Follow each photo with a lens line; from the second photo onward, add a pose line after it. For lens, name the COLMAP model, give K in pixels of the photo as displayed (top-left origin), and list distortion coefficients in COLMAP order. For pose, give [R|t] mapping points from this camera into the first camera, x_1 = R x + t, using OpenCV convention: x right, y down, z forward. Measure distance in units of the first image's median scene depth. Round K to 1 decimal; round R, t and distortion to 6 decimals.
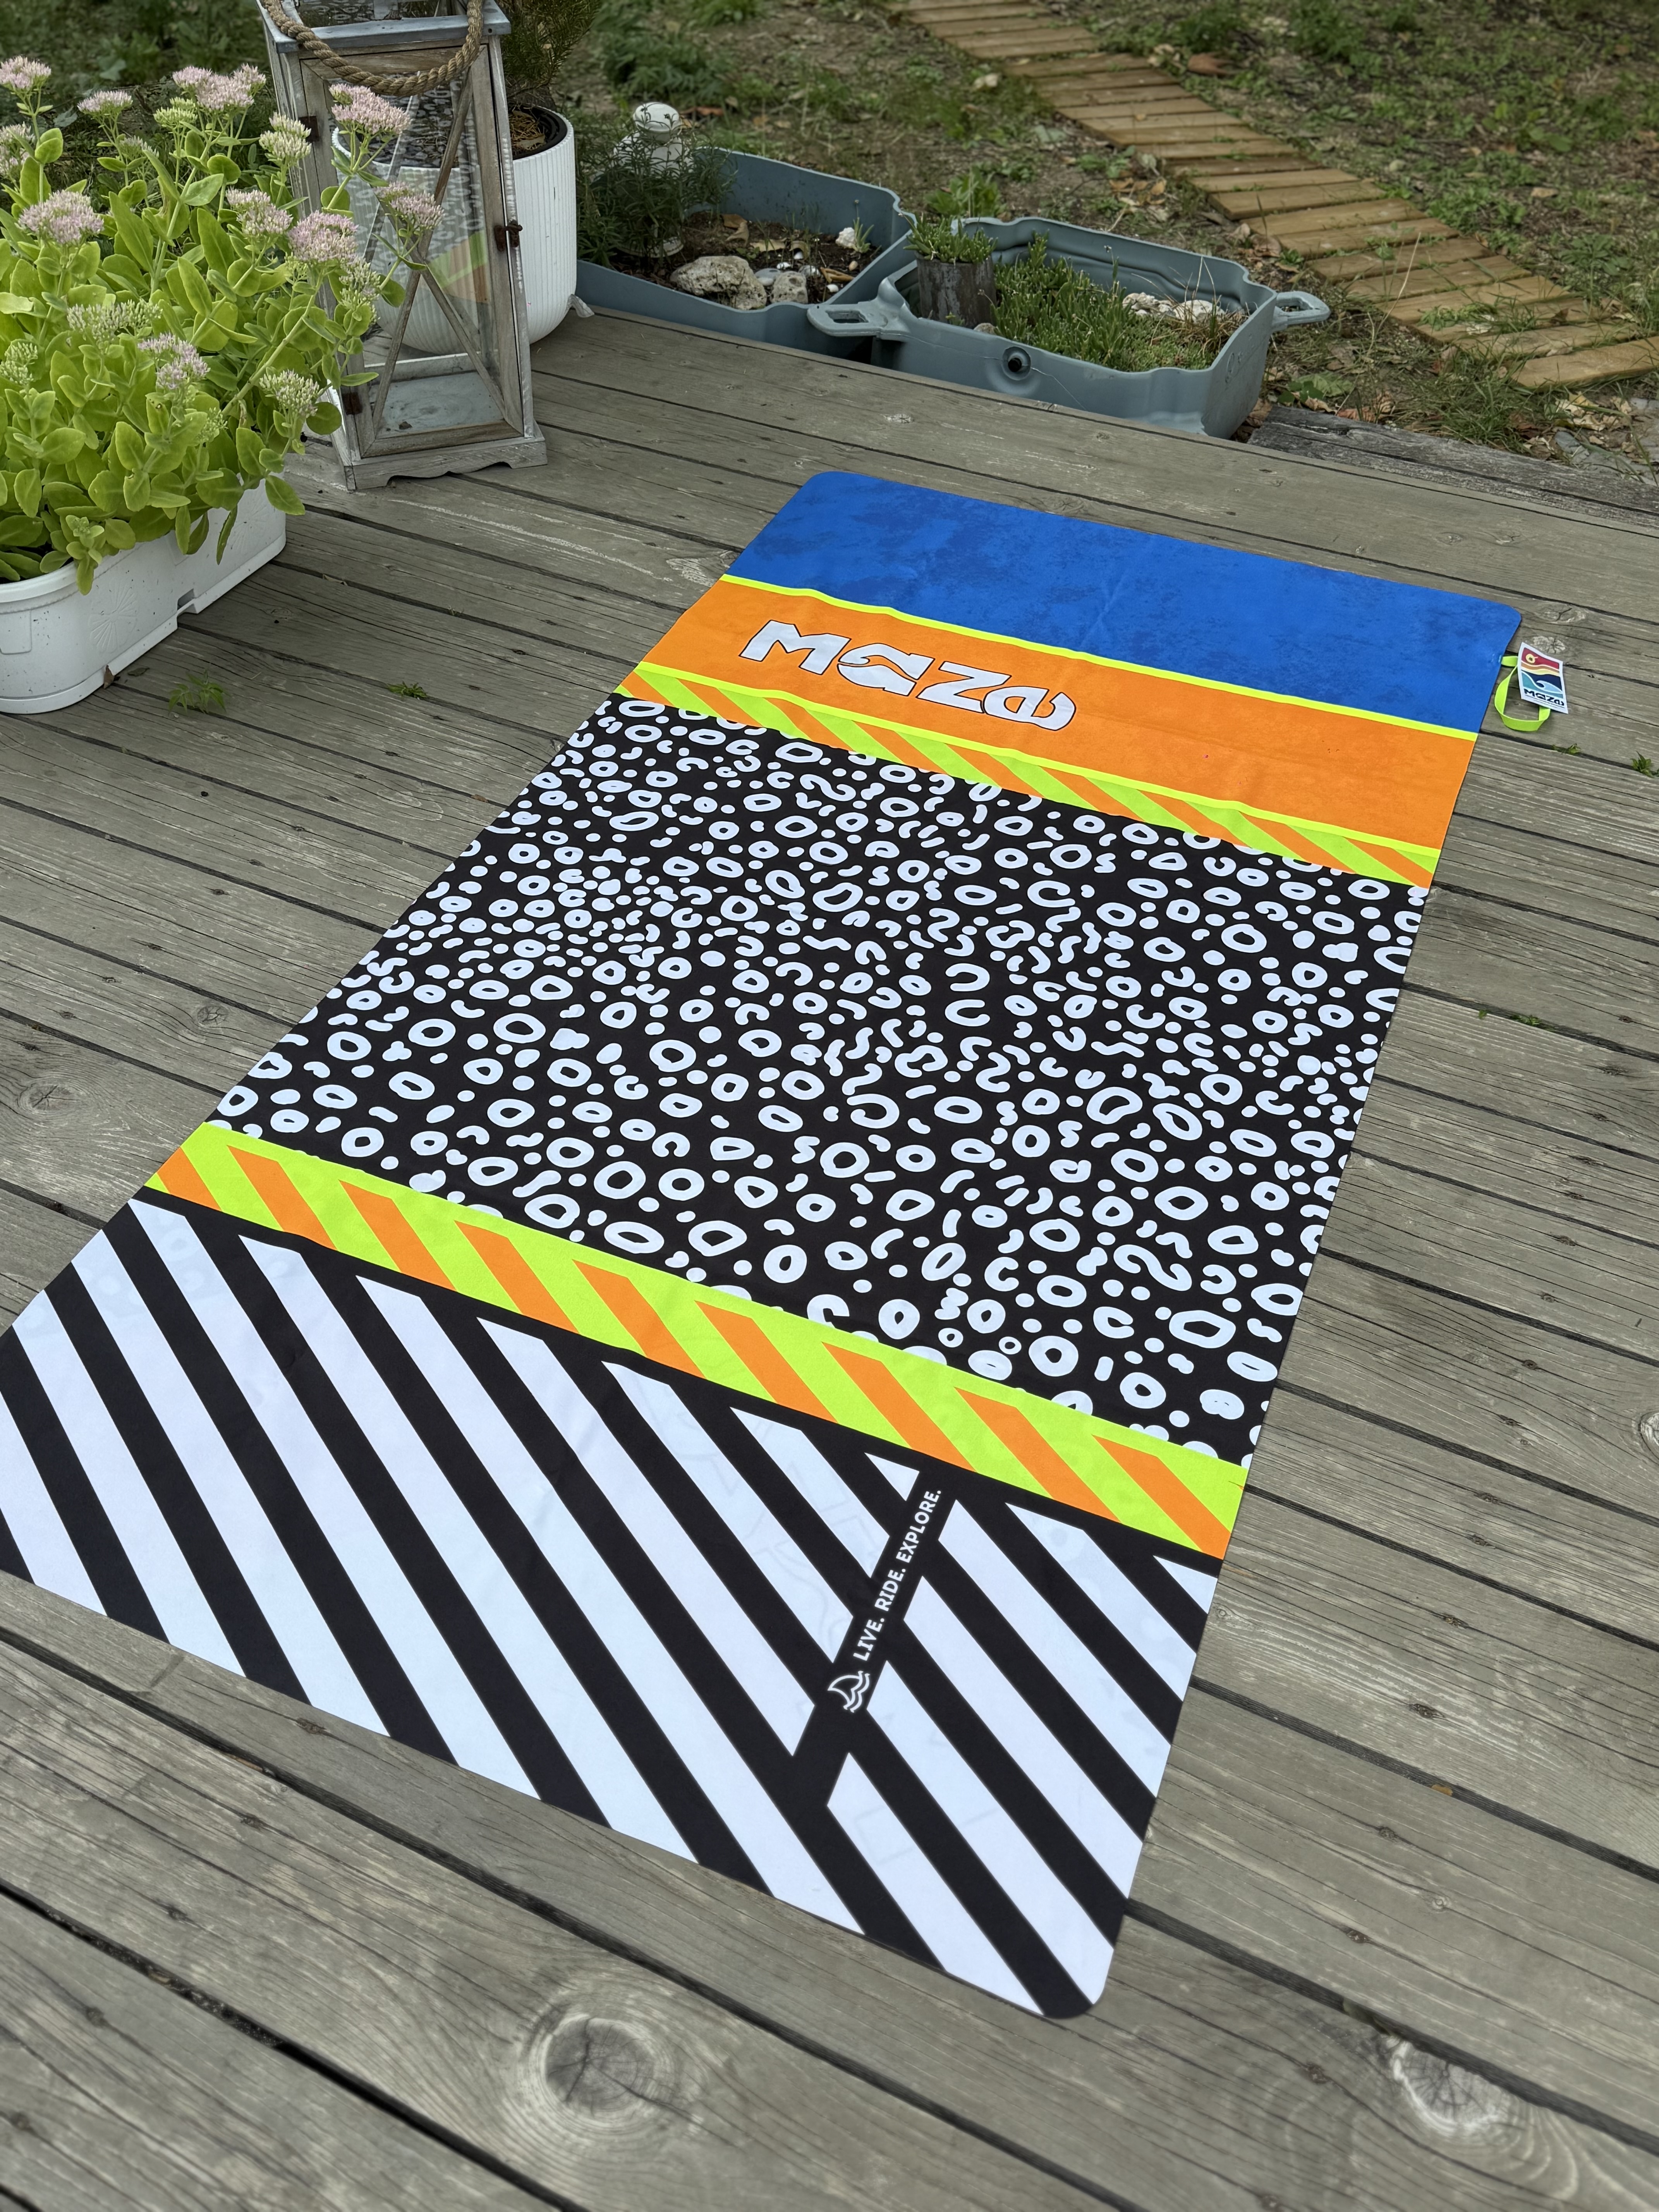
lens RADIAL K [[1965.8, 0, 845.6], [0, 1965.8, 1108.1], [0, 0, 1]] dist [0.104246, -0.187273]
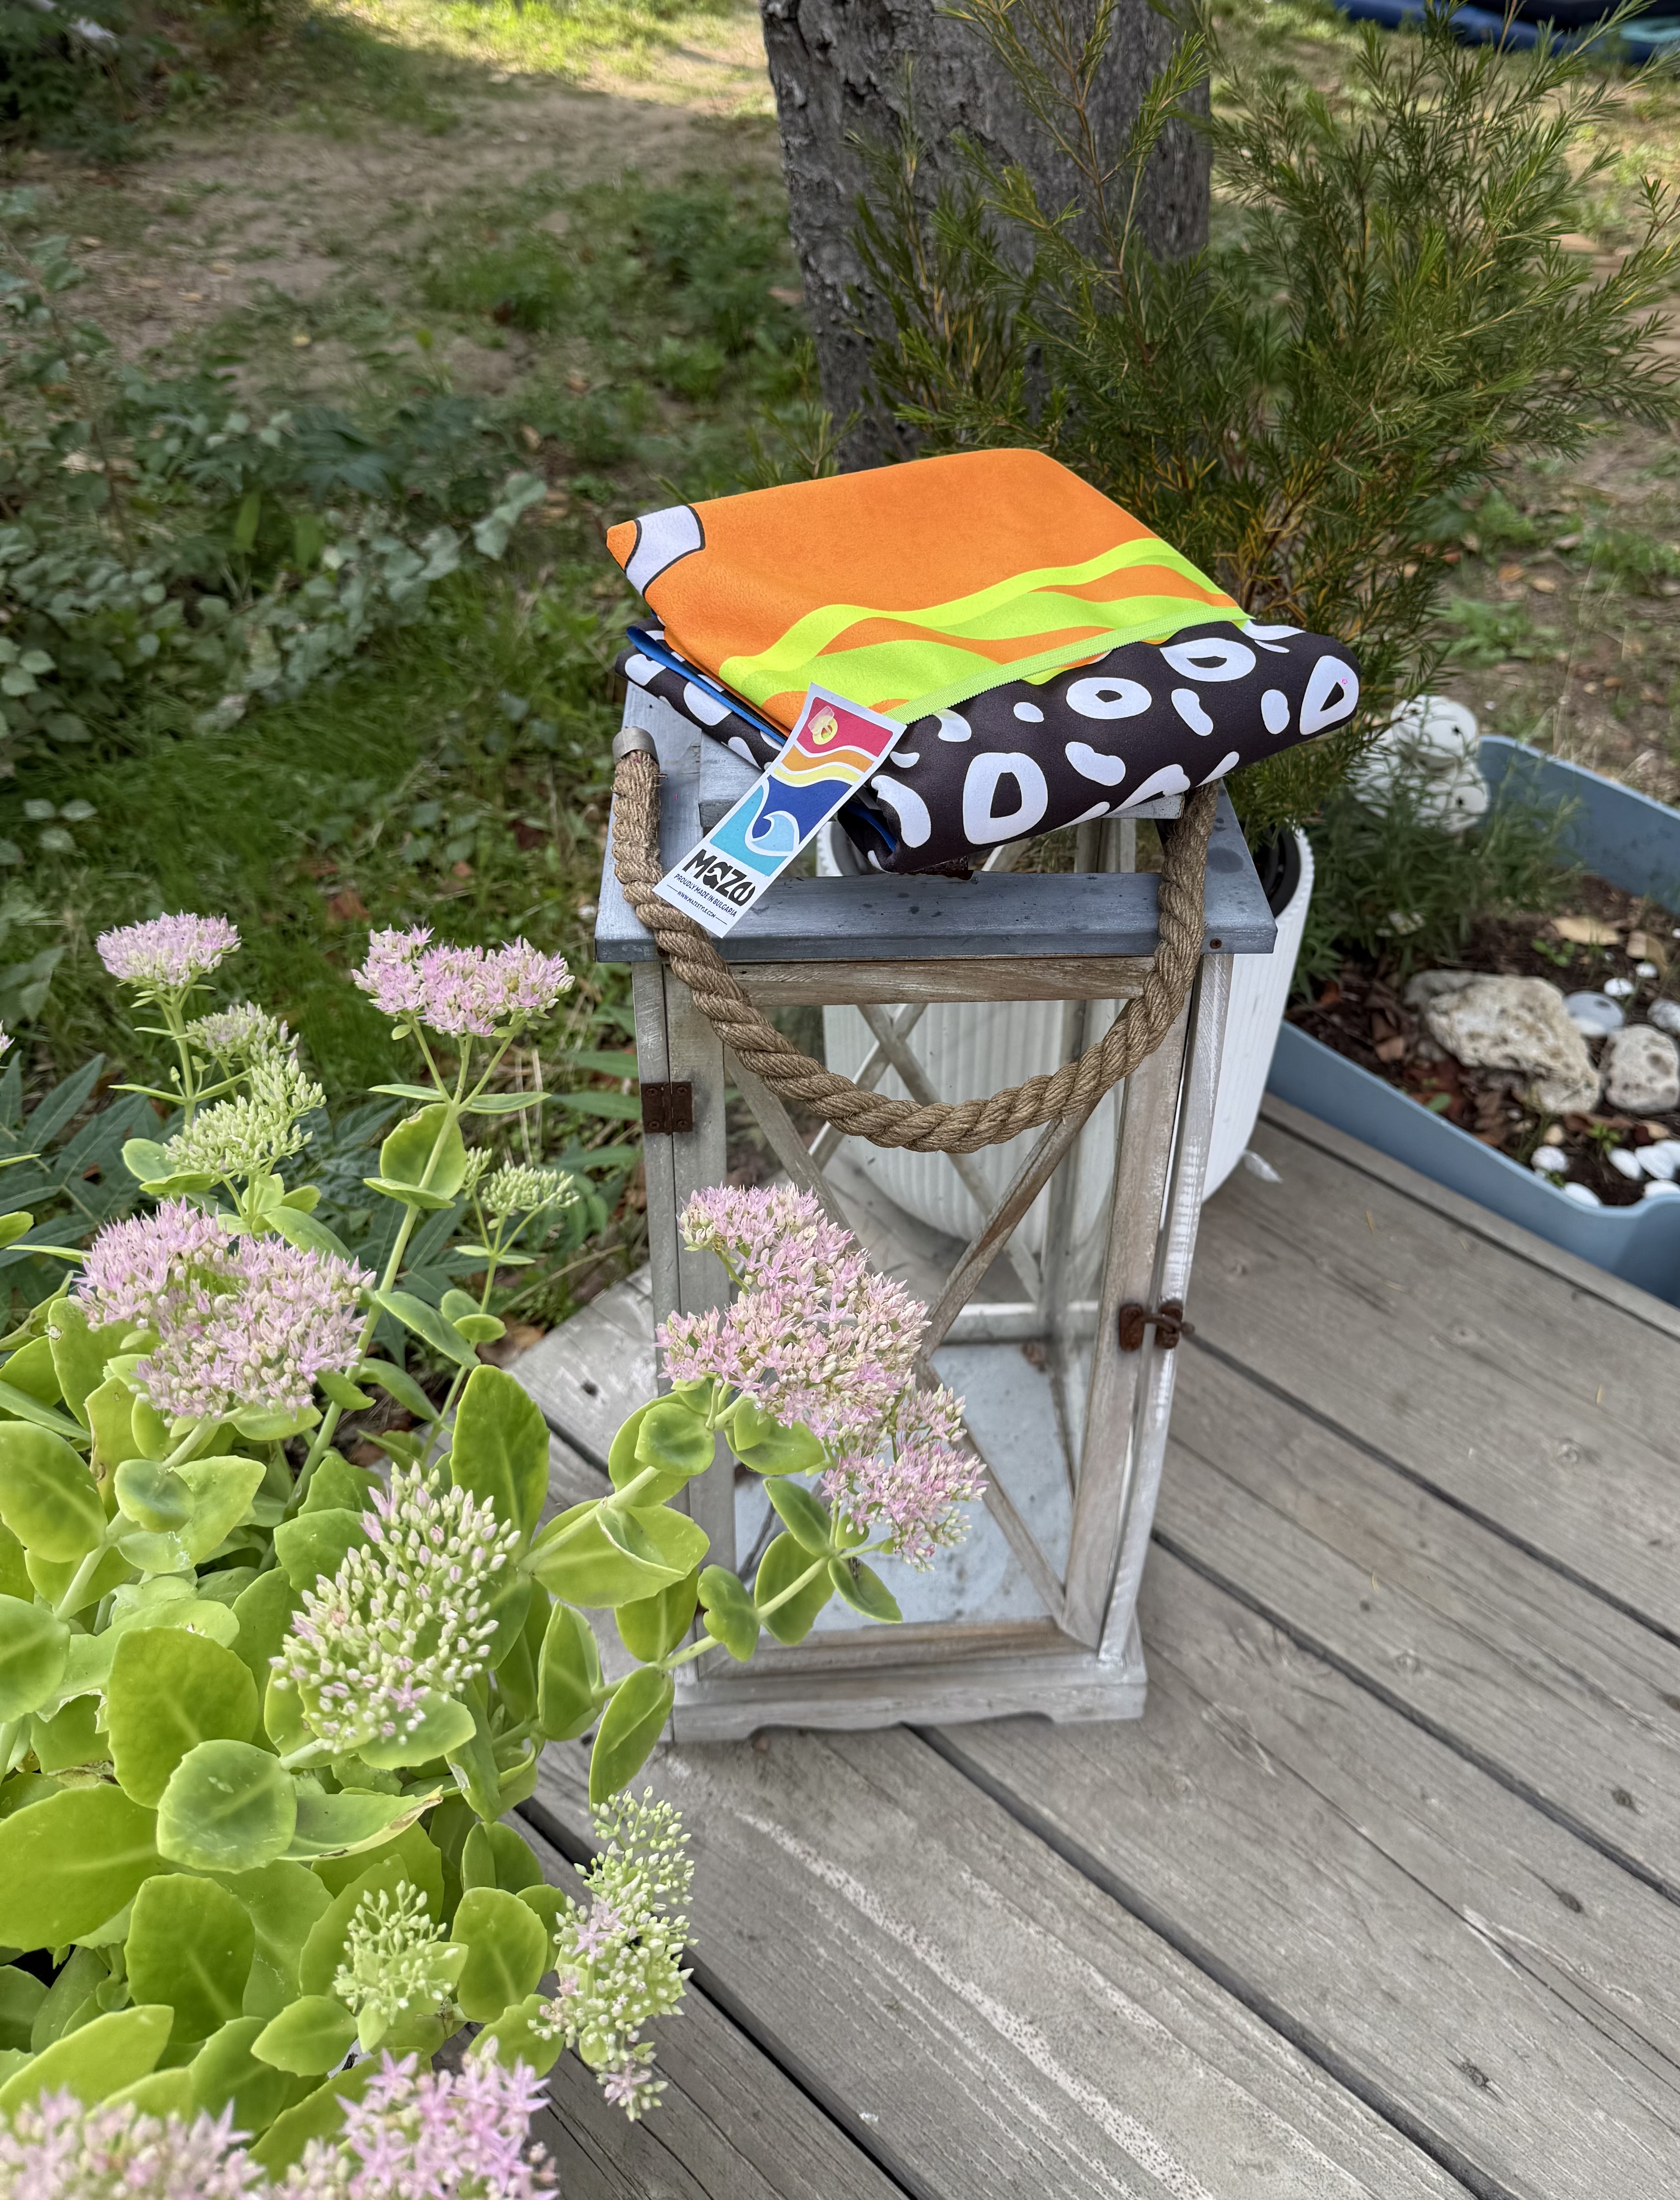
lens RADIAL K [[1886.9, 0, 981.8], [0, 1886.9, 838.0], [0, 0, 1]] dist [0.017956, -0.071022]
pose [[0.969735, 0.156656, -0.187279, -0.156329], [-0.188987, 0.967241, -0.169496, -0.486594], [0.154591, 0.199760, 0.967573, 0.662023]]
